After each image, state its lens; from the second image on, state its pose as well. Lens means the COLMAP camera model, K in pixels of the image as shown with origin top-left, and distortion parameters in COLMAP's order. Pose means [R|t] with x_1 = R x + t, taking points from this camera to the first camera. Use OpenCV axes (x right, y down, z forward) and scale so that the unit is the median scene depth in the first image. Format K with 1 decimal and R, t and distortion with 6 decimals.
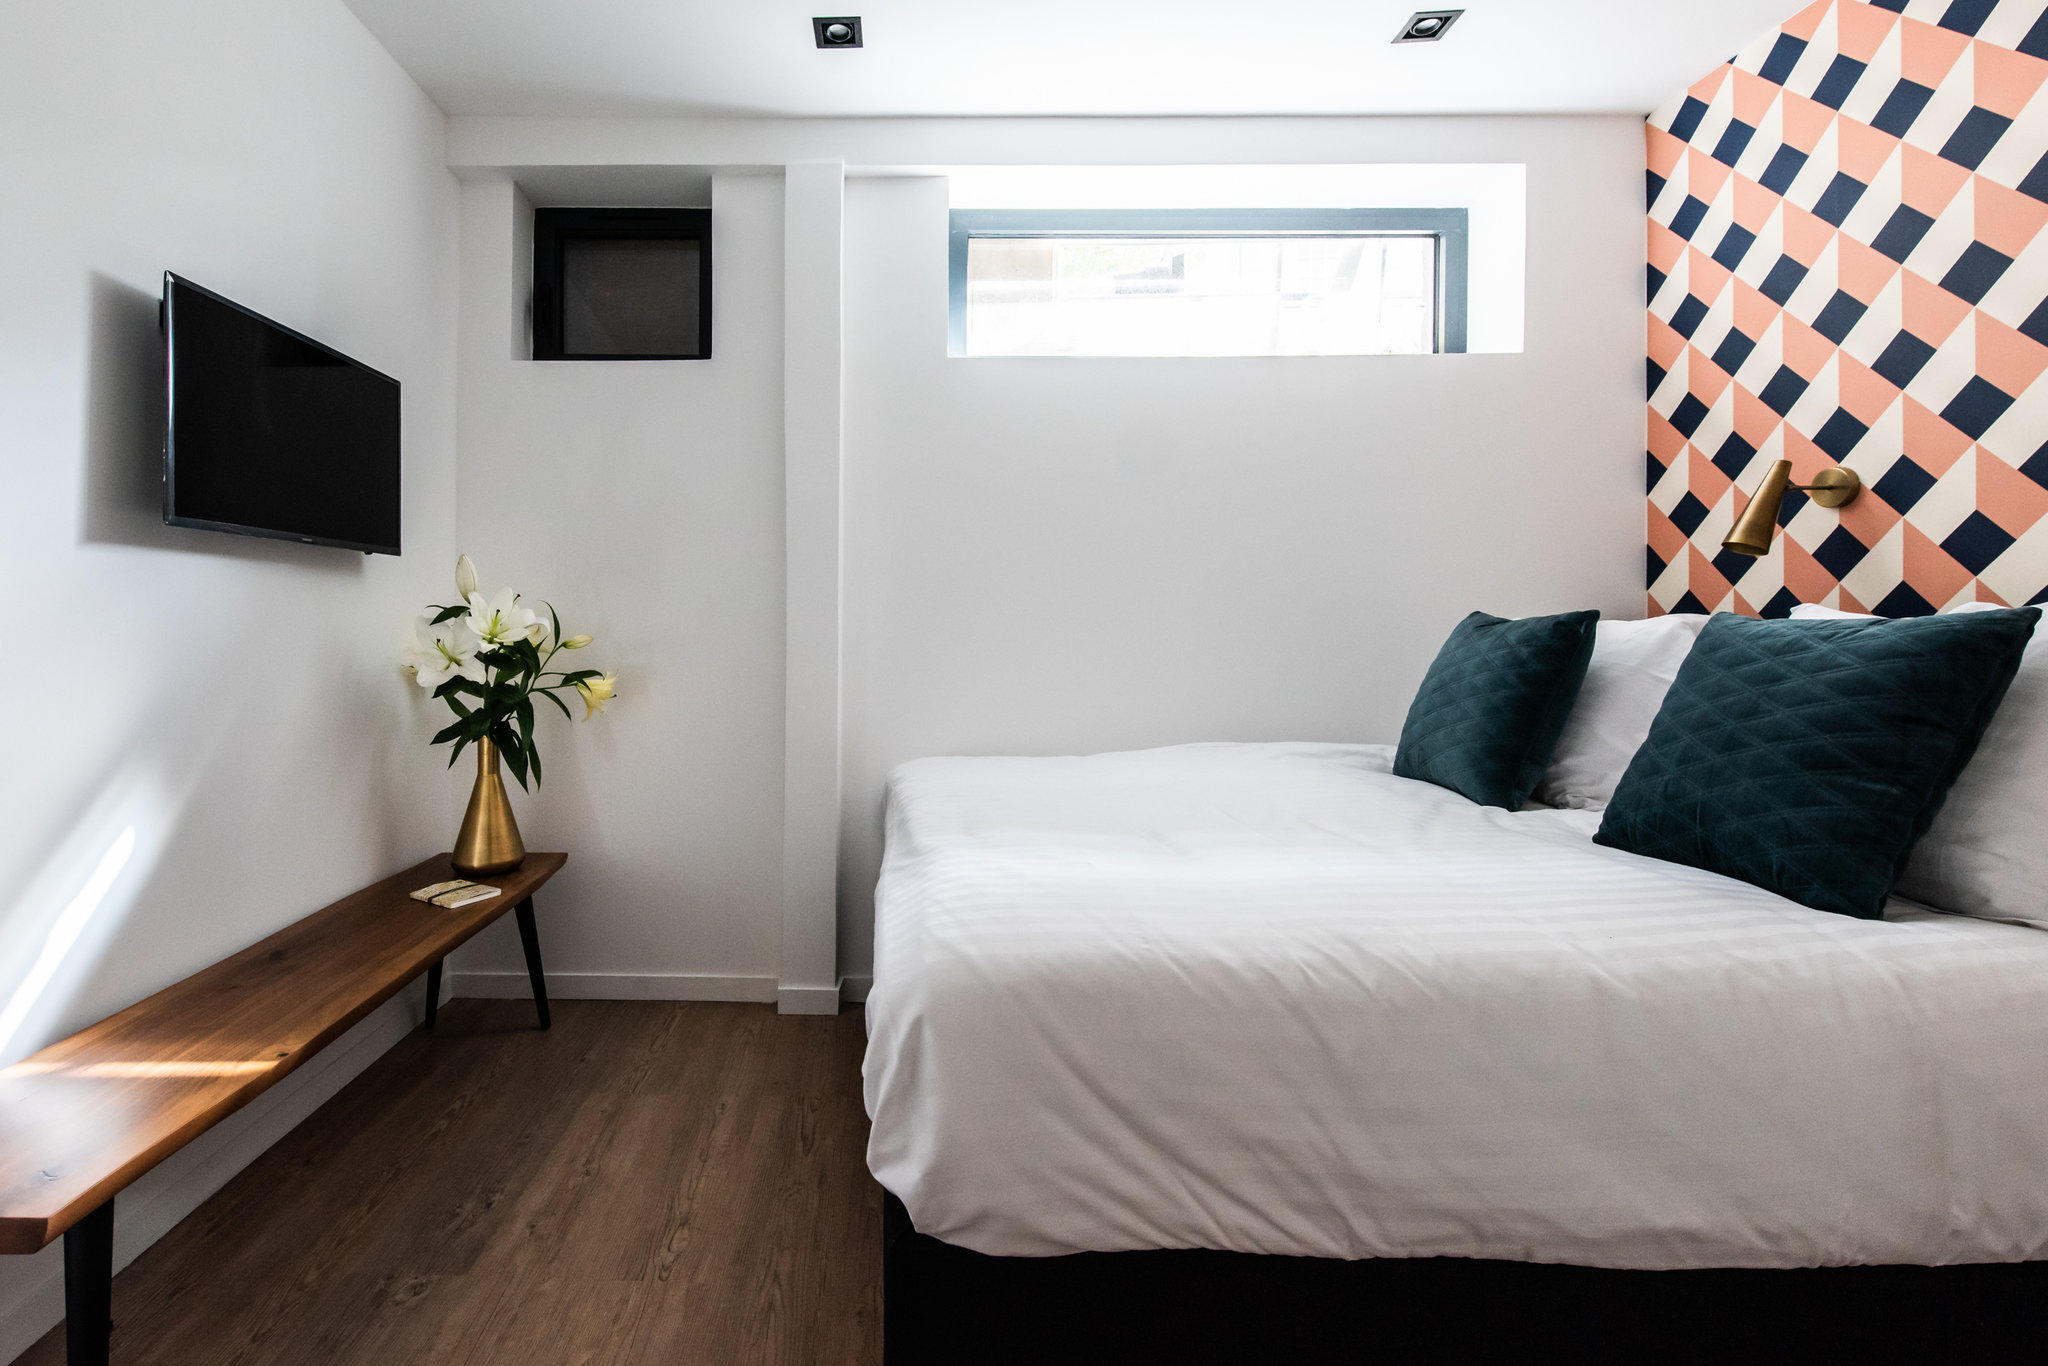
lens RADIAL K [[910.7, 0, 1019.5], [0, 910.7, 617.6], [0, 0, 1]] dist [0.002174, -0.000464]
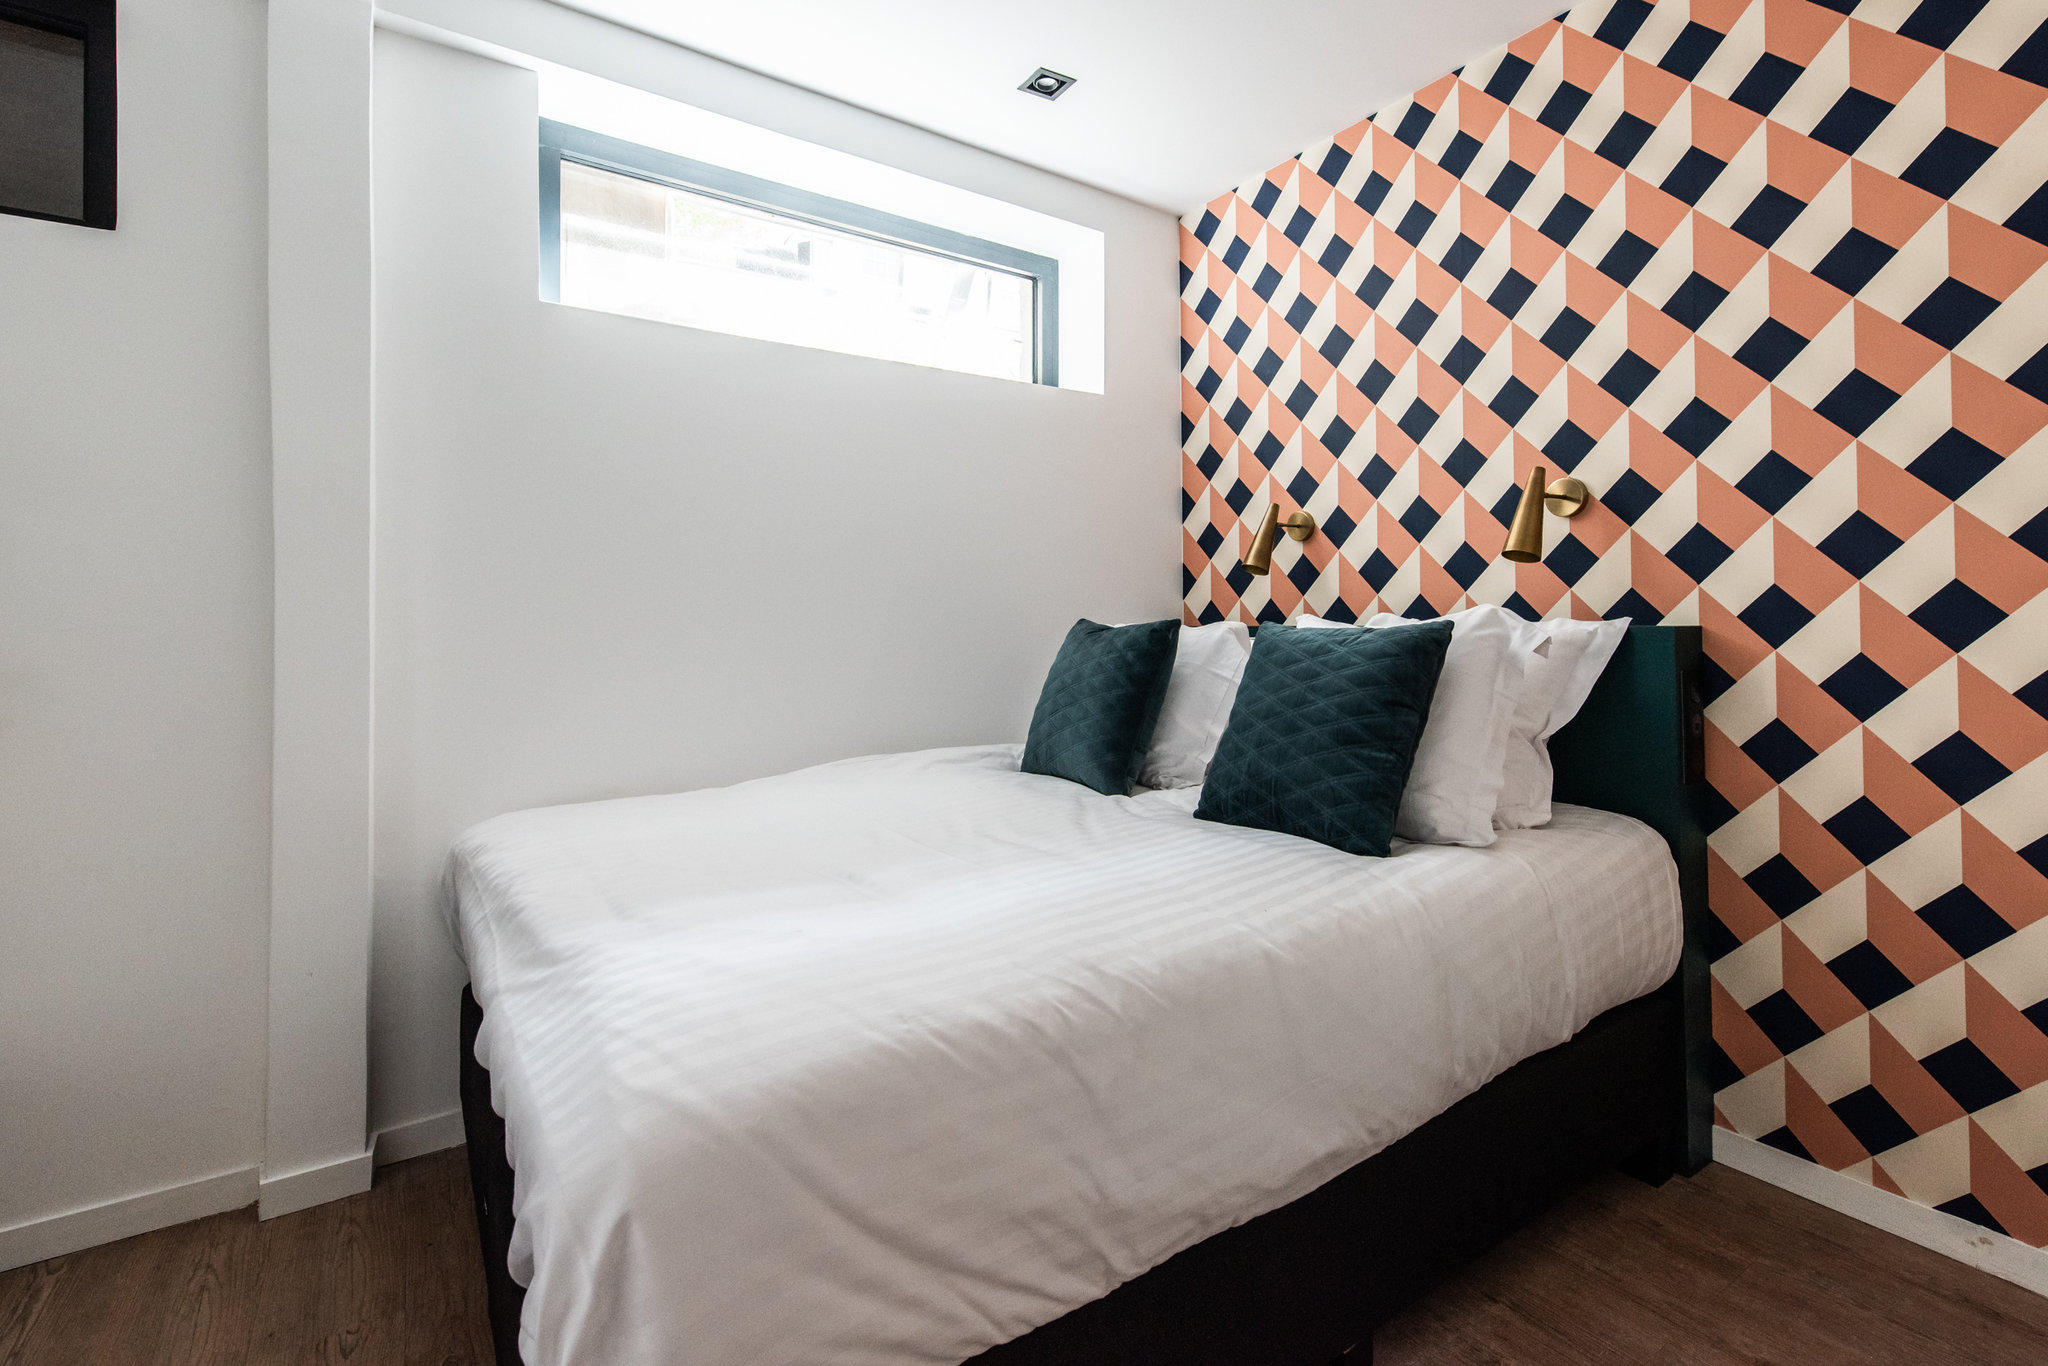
lens RADIAL K [[839.1, 0, 1024.6], [0, 839.1, 610.2], [0, 0, 1]] dist [0.002967, -0.000058]
pose [[0.850943, 0.002537, 0.525252, -0.125629], [-0.003159, 0.999995, 0.000288, -0.021155], [-0.525248, -0.001904, 0.850947, 0.189317]]
